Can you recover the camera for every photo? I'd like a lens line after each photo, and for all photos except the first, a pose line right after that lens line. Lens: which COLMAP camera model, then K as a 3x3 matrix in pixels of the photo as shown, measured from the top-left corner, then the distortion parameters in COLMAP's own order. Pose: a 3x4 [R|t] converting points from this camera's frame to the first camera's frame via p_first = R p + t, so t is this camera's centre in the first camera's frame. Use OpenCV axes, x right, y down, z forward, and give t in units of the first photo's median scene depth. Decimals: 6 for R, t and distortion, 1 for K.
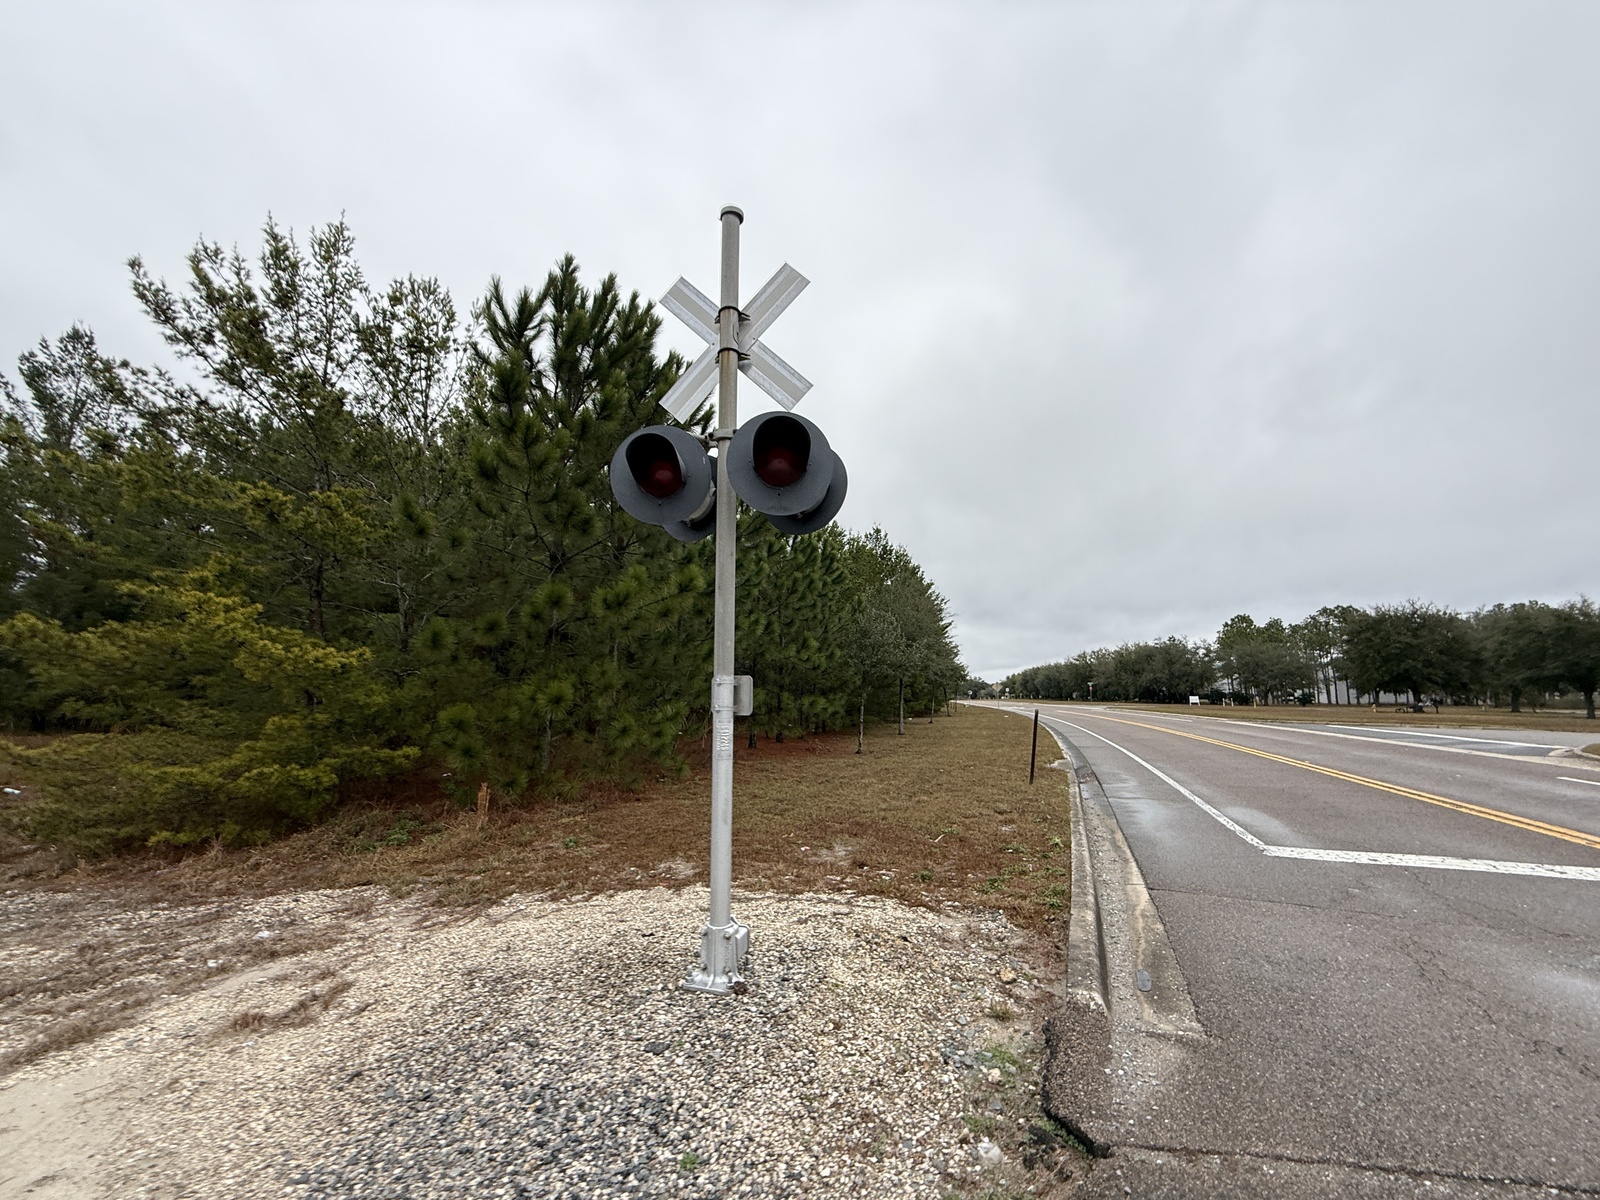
lens RADIAL K [[628.5, 0, 801.7], [0, 628.5, 601.9], [0, 0, 1]] dist [0.001590, -0.000508]
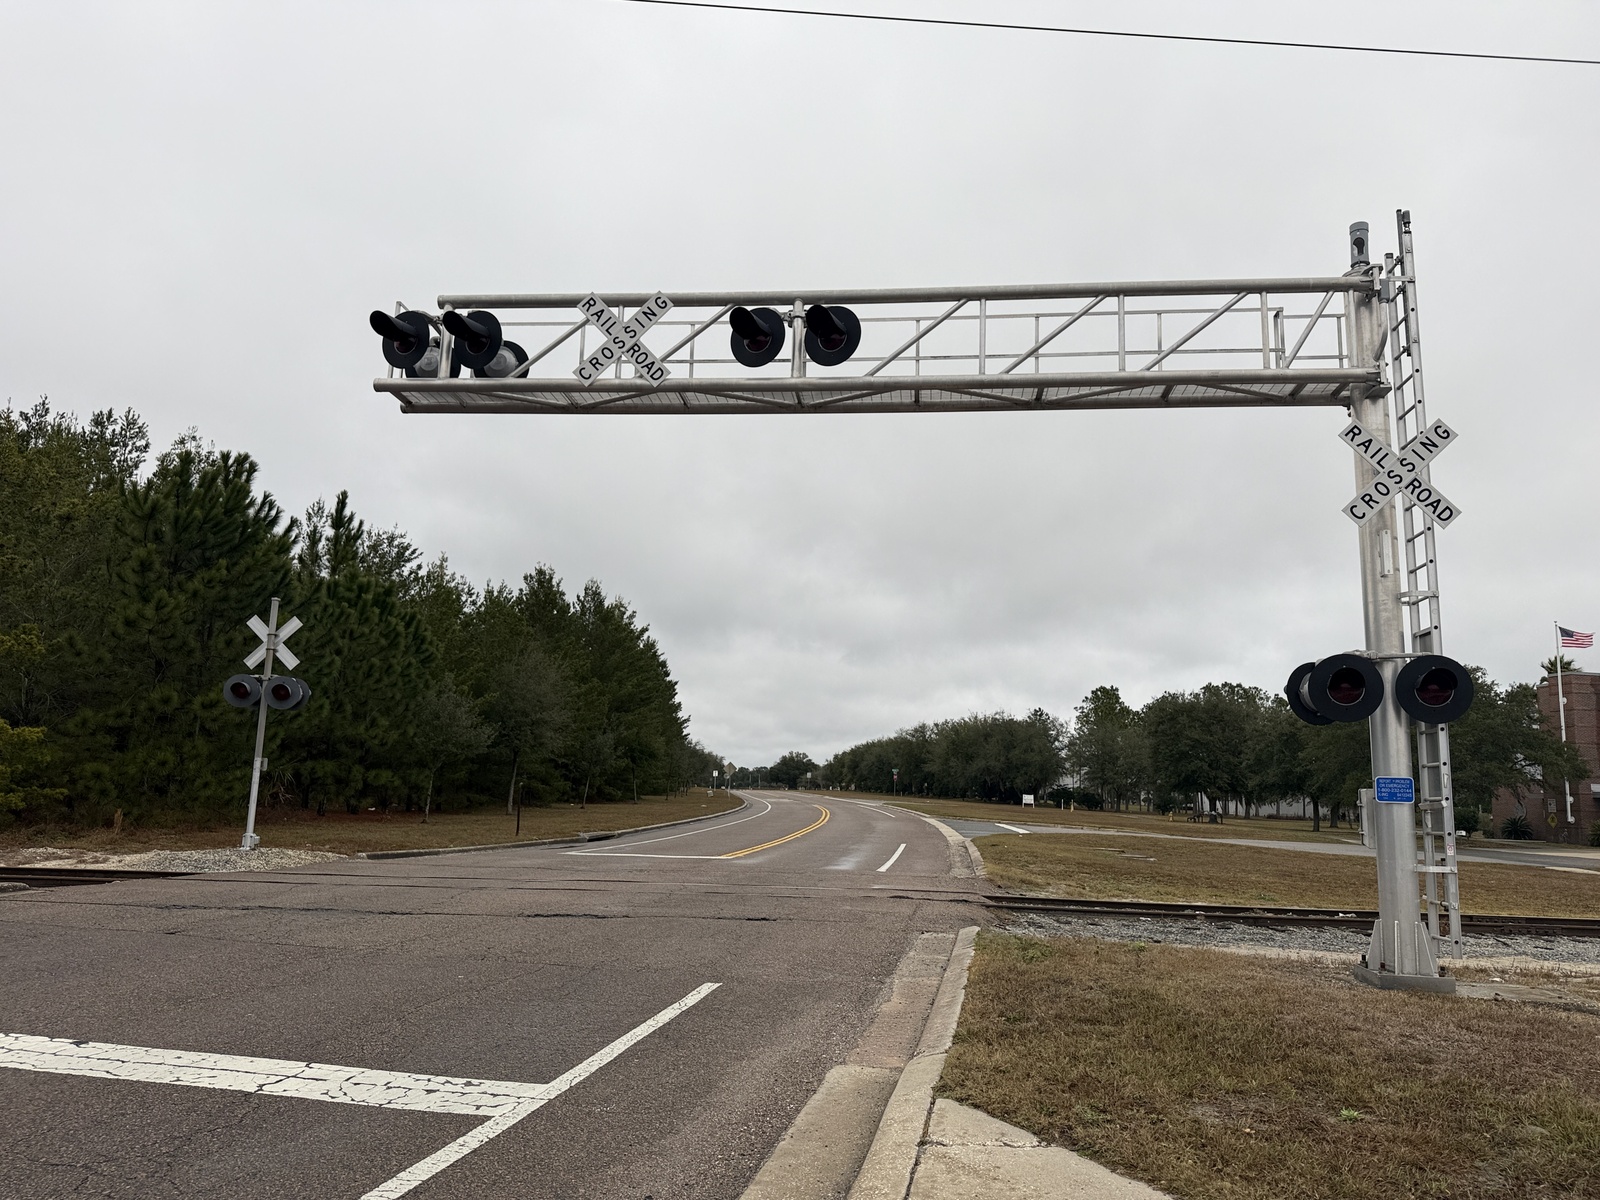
lens RADIAL K [[1140.8, 0, 797.5], [0, 1140.8, 600.5], [0, 0, 1]] dist [0.050991, -0.050245]
pose [[0.971020, 0.076221, 0.226519, 0.263740], [-0.074829, 0.997087, -0.014738, -0.182646], [-0.226982, -0.002639, 0.973895, -1.215232]]
